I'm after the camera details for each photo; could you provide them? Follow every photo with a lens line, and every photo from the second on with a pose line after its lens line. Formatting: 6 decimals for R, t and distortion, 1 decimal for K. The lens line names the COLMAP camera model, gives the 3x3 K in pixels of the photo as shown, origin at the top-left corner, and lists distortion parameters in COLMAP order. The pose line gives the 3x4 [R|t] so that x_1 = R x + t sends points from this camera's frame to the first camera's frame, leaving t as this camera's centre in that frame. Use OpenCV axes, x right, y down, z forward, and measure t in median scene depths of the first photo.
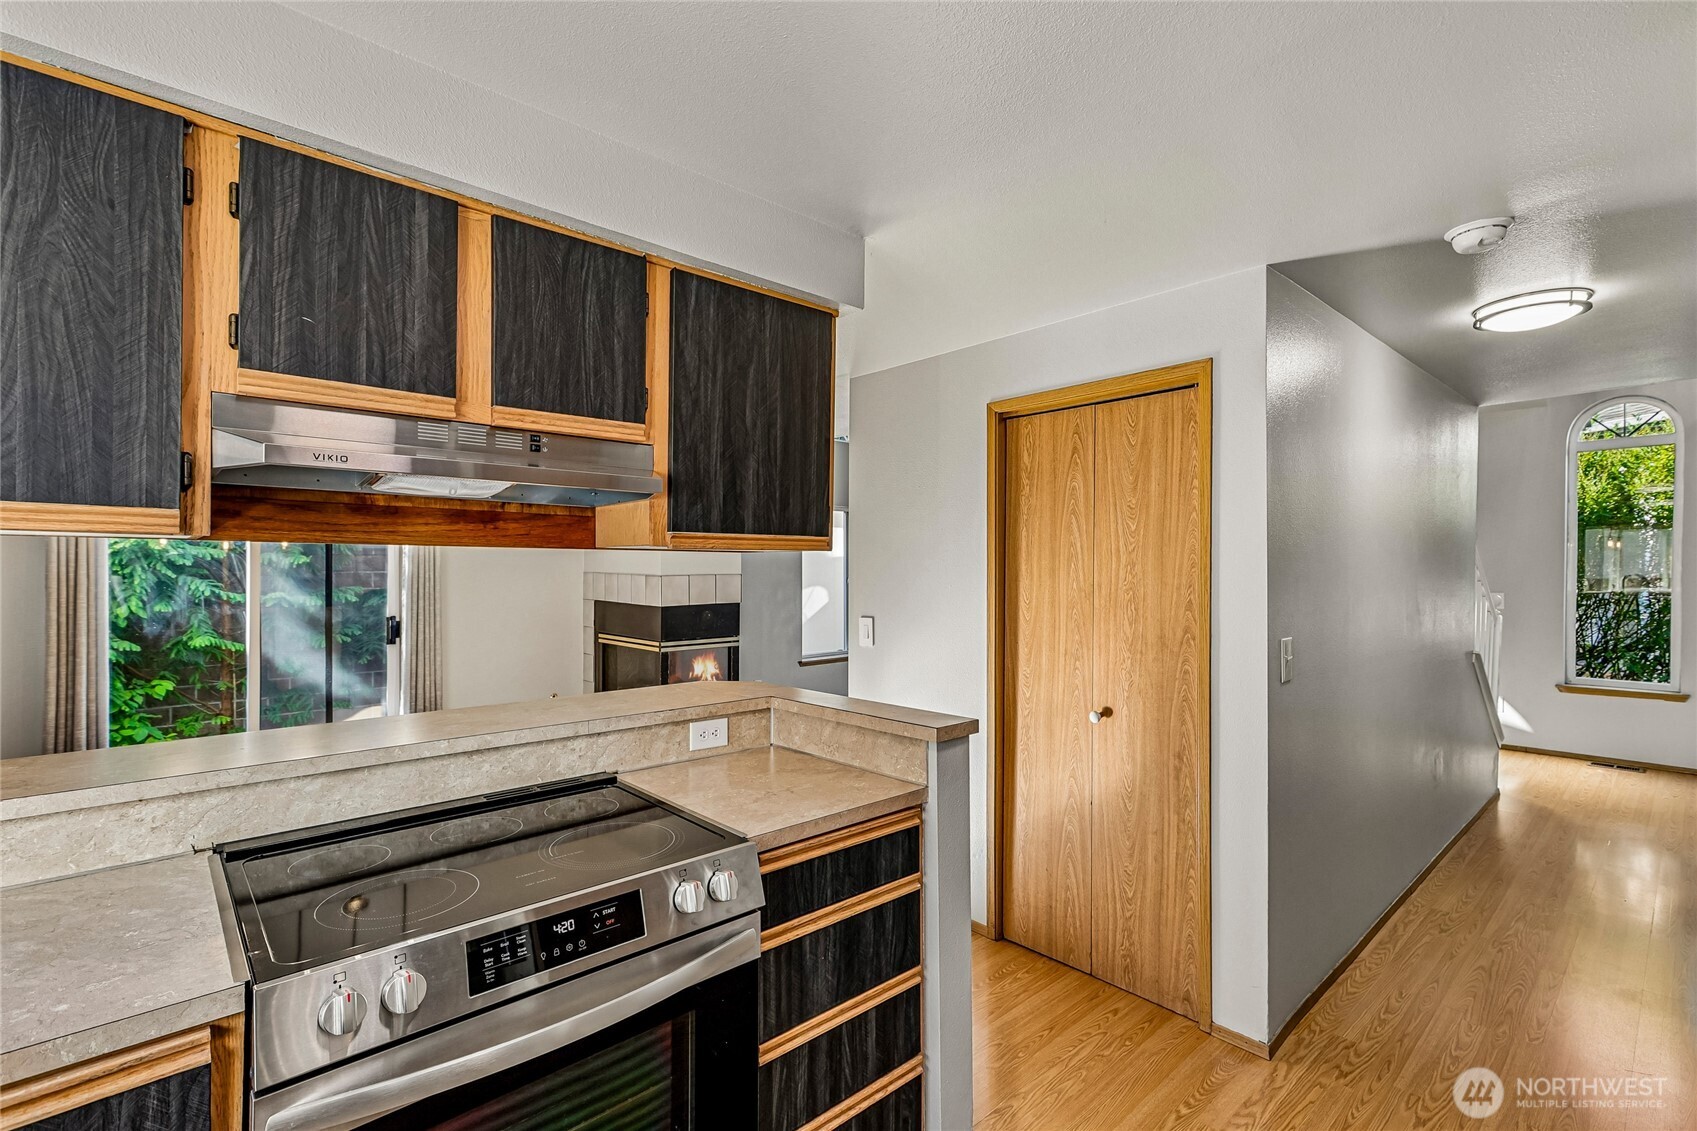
lens RADIAL K [[783.8, 0, 864.7], [0, 783.8, 564.9], [0, 0, 1]] dist [0.004643, 0.000934]
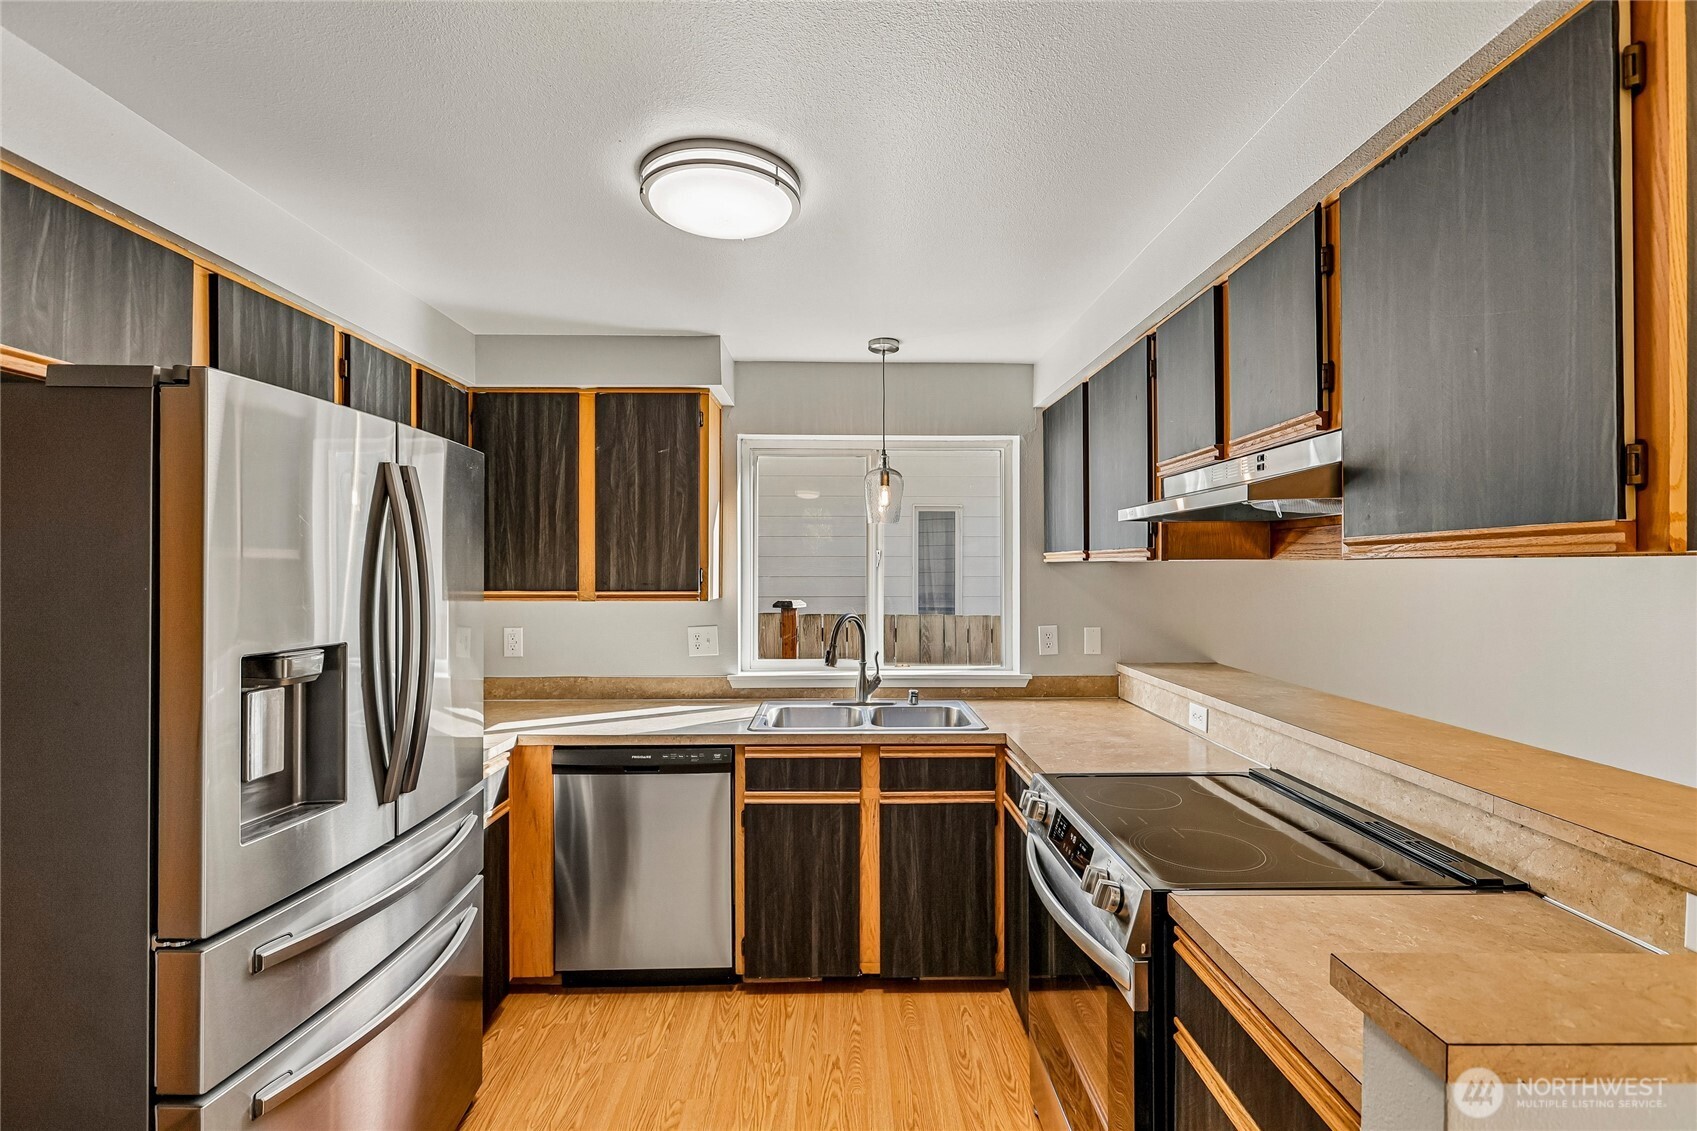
lens RADIAL K [[783.8, 0, 851.6], [0, 783.8, 562.9], [0, 0, 1]] dist [0.004643, 0.000934]
pose [[-0.679124, -0.007205, -0.733989, 0.656233], [0.001318, 0.999938, -0.011035, -0.009591], [0.734023, -0.008462, -0.679072, 1.195462]]
